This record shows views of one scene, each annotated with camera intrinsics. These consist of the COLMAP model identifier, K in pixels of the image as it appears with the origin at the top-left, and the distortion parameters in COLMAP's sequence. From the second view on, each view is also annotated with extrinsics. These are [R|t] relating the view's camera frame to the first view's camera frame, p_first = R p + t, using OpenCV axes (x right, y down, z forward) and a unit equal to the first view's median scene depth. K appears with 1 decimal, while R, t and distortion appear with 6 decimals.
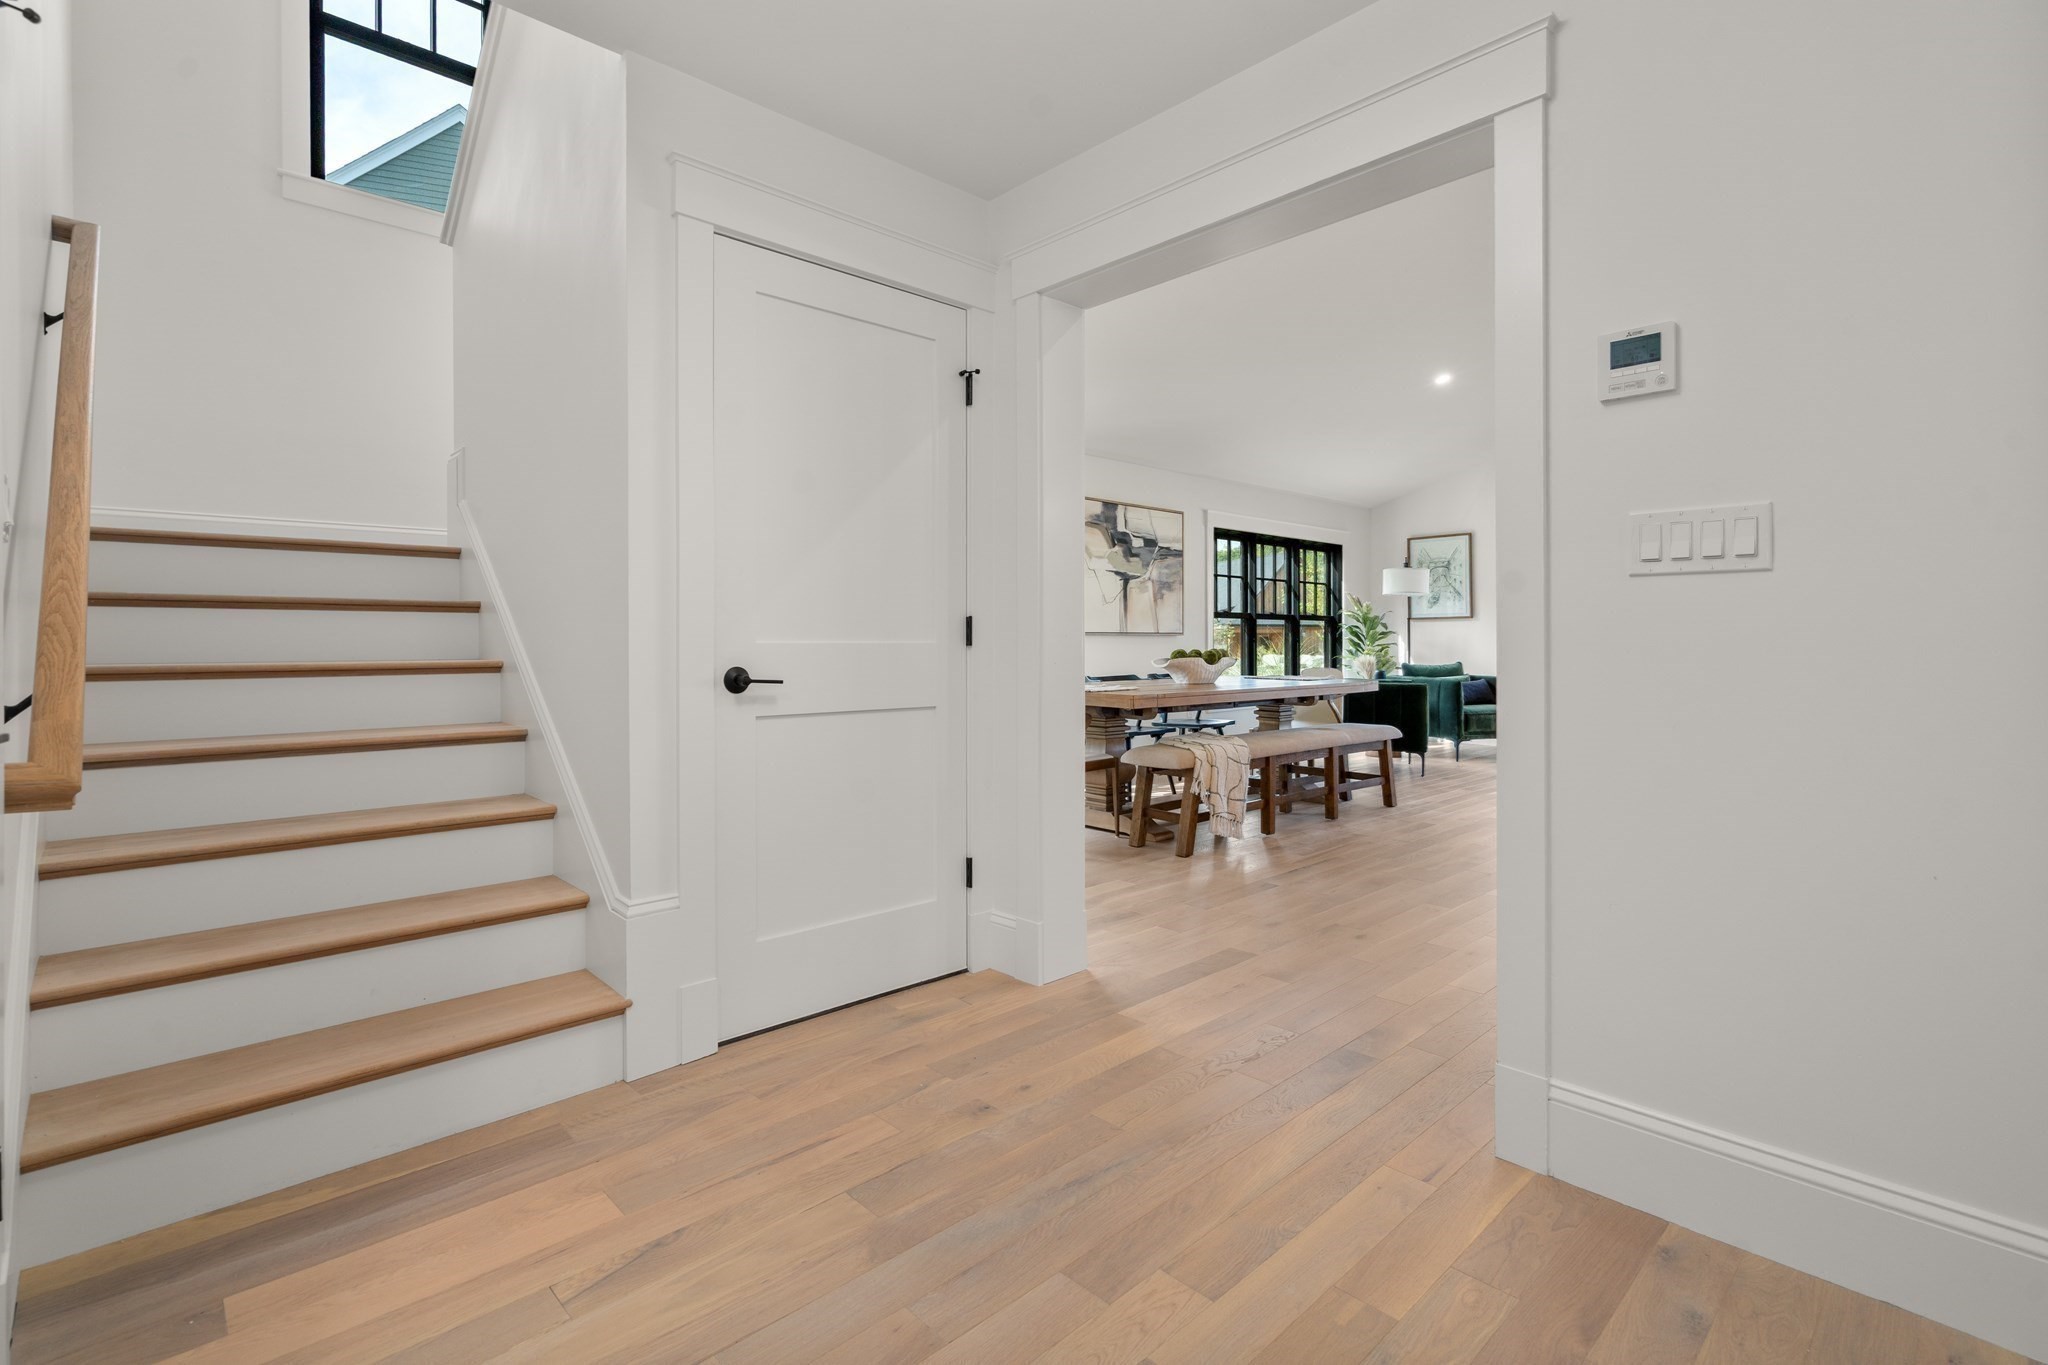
lens RADIAL K [[933.7, 0, 1024.8], [0, 933.7, 623.7], [0, 0, 1]] dist [-0.005263, 0.003590]
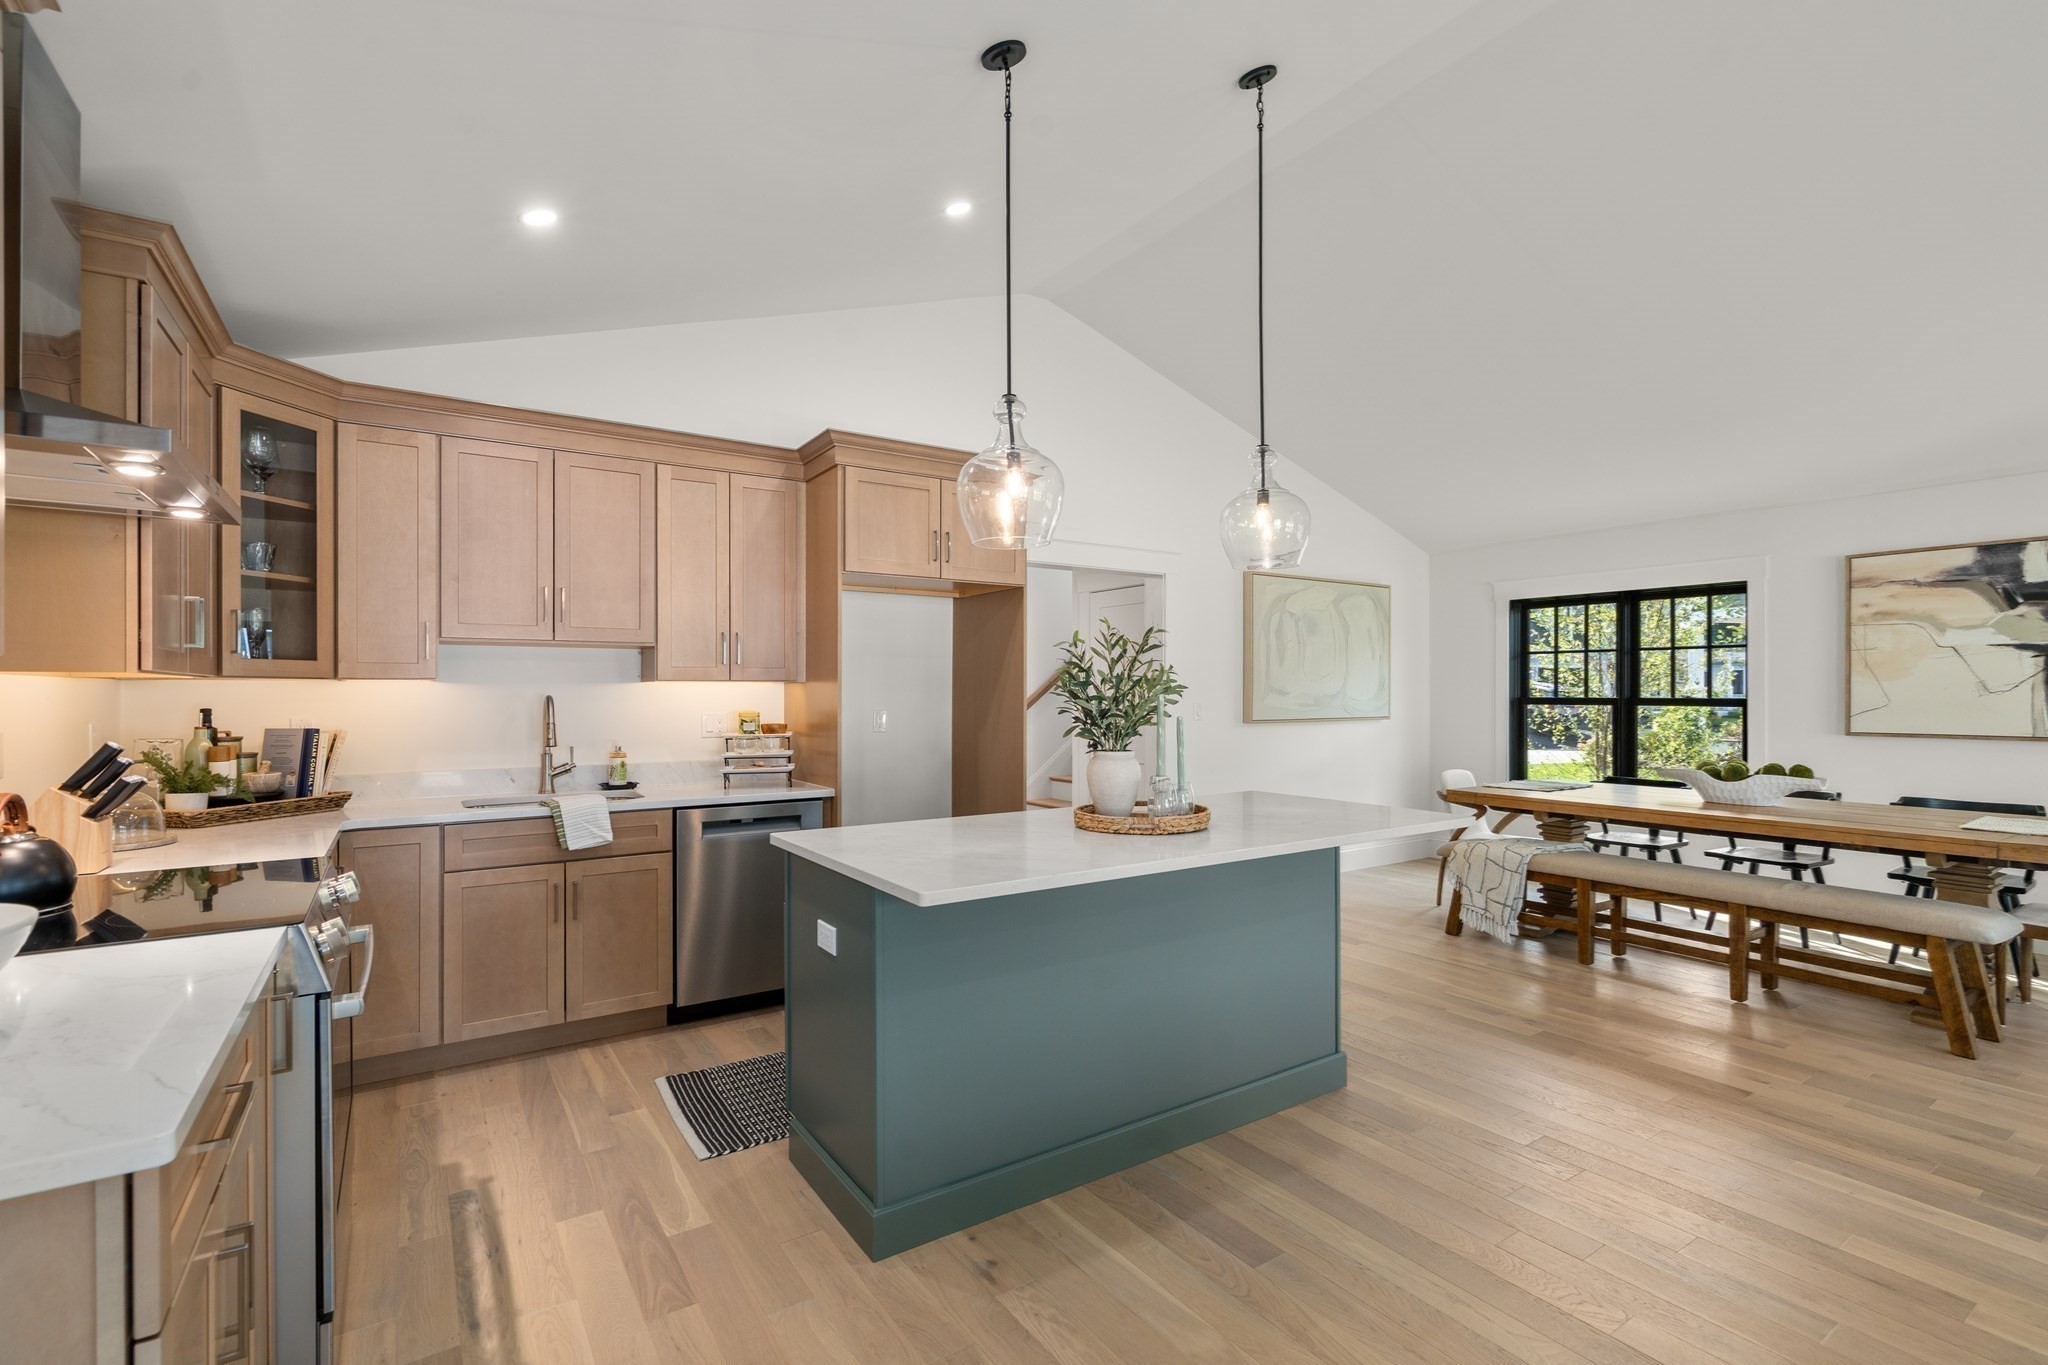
lens RADIAL K [[933.7, 0, 1038.0], [0, 933.7, 678.5], [0, 0, 1]] dist [-0.005263, 0.003590]
pose [[-0.150319, -0.001561, -0.988636, 0.861178], [0.029199, 0.999555, -0.006017, -0.048540], [0.988206, -0.029772, -0.150206, 0.410945]]
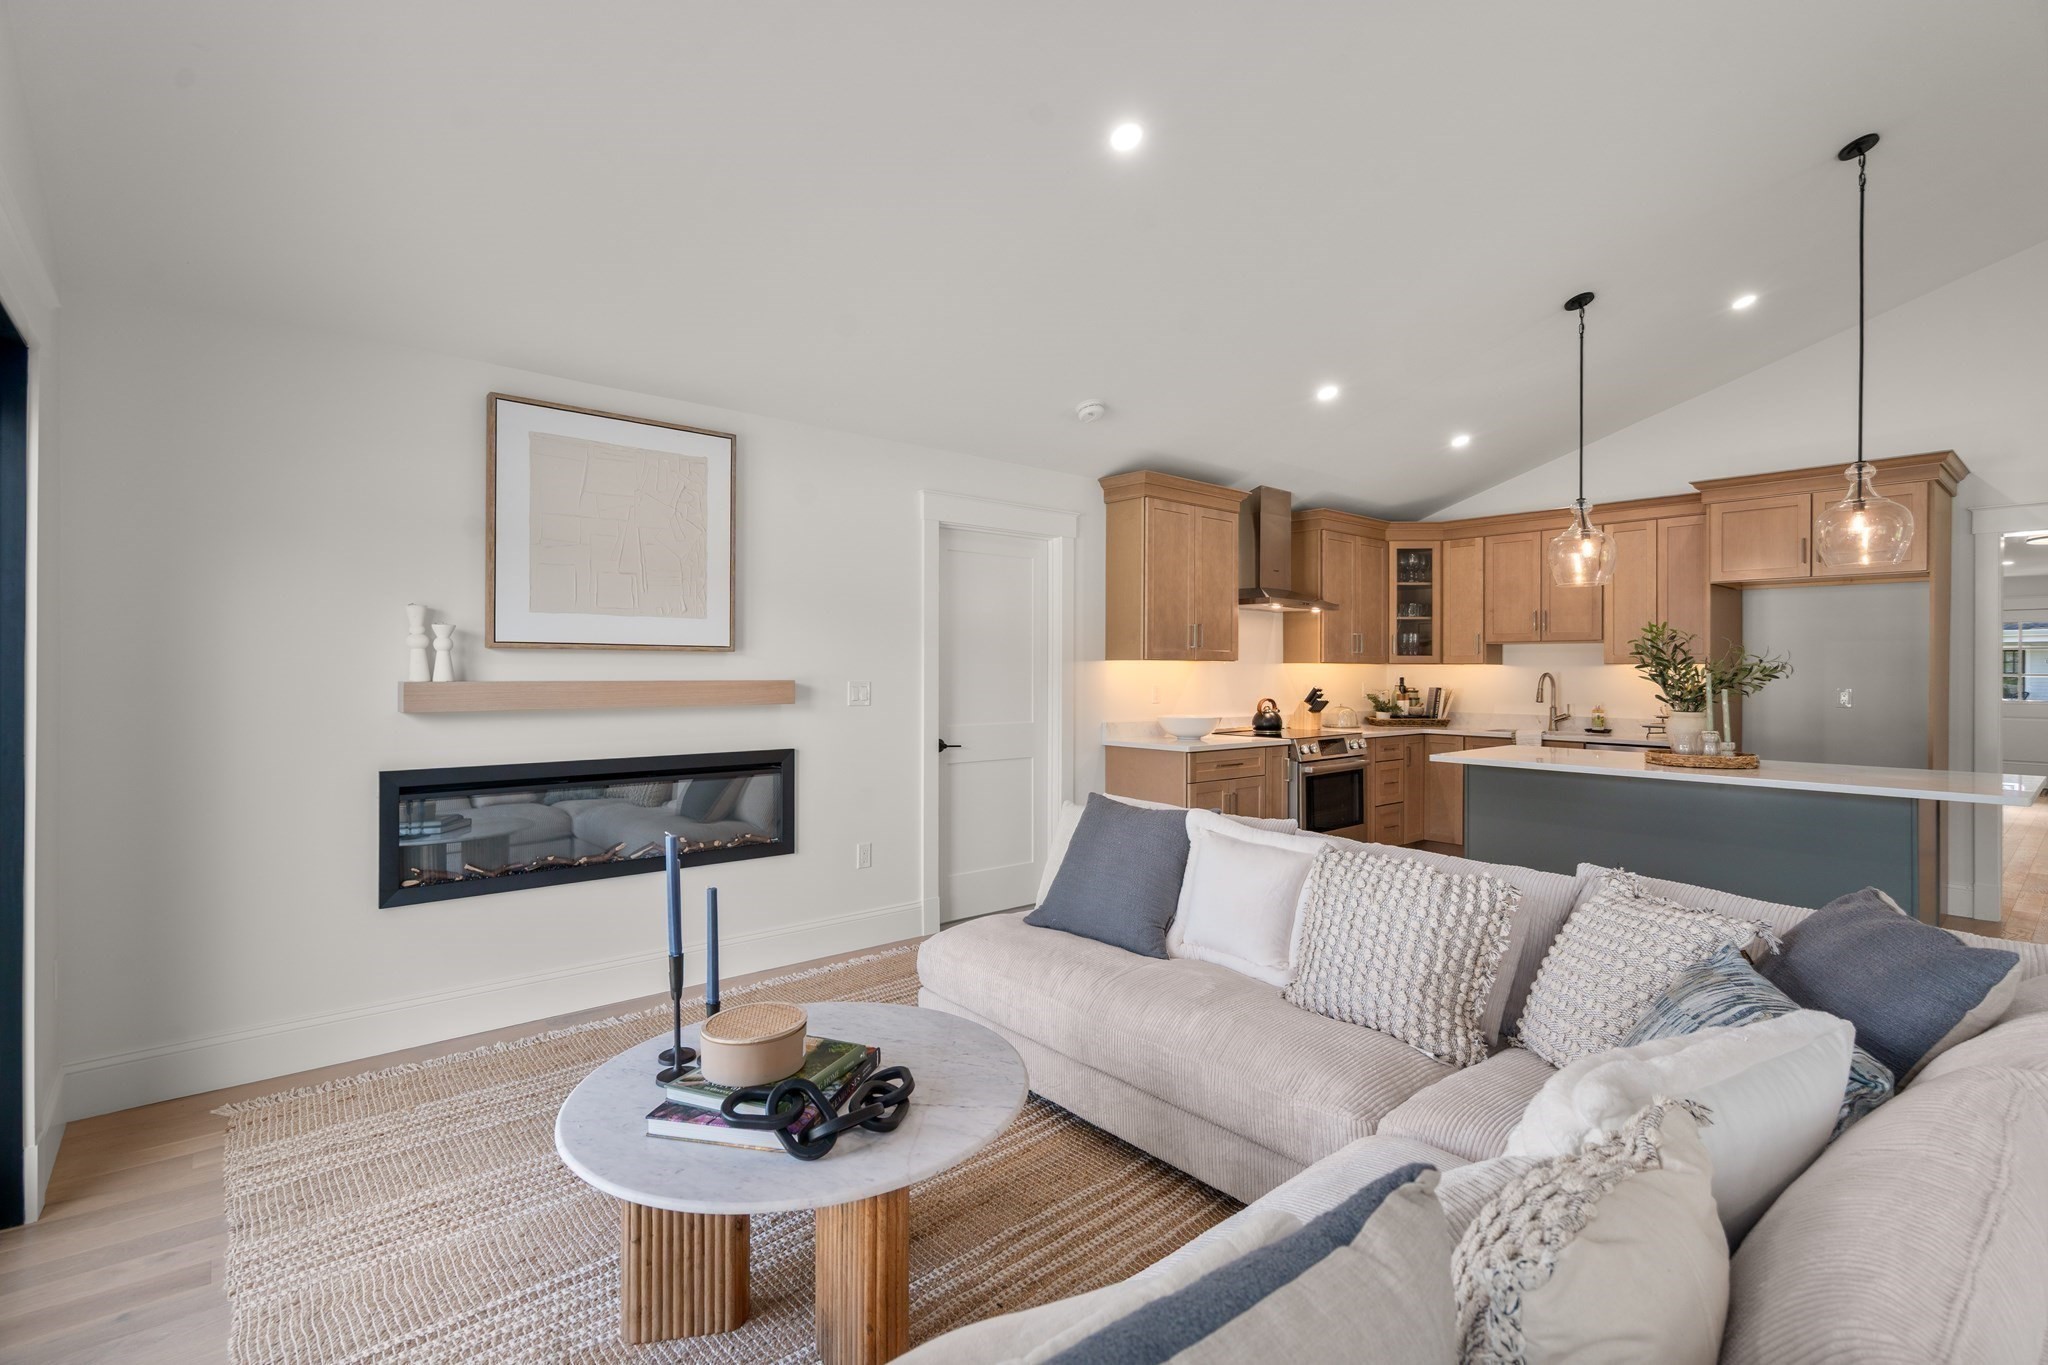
lens RADIAL K [[933.7, 0, 1033.3], [0, 933.7, 667.5], [0, 0, 1]] dist [-0.005263, 0.003590]
pose [[-0.999461, 0.005024, 0.032445, 0.849660], [0.004160, 0.999636, -0.026644, -0.033357], [-0.032567, -0.026494, -0.999118, 0.986095]]
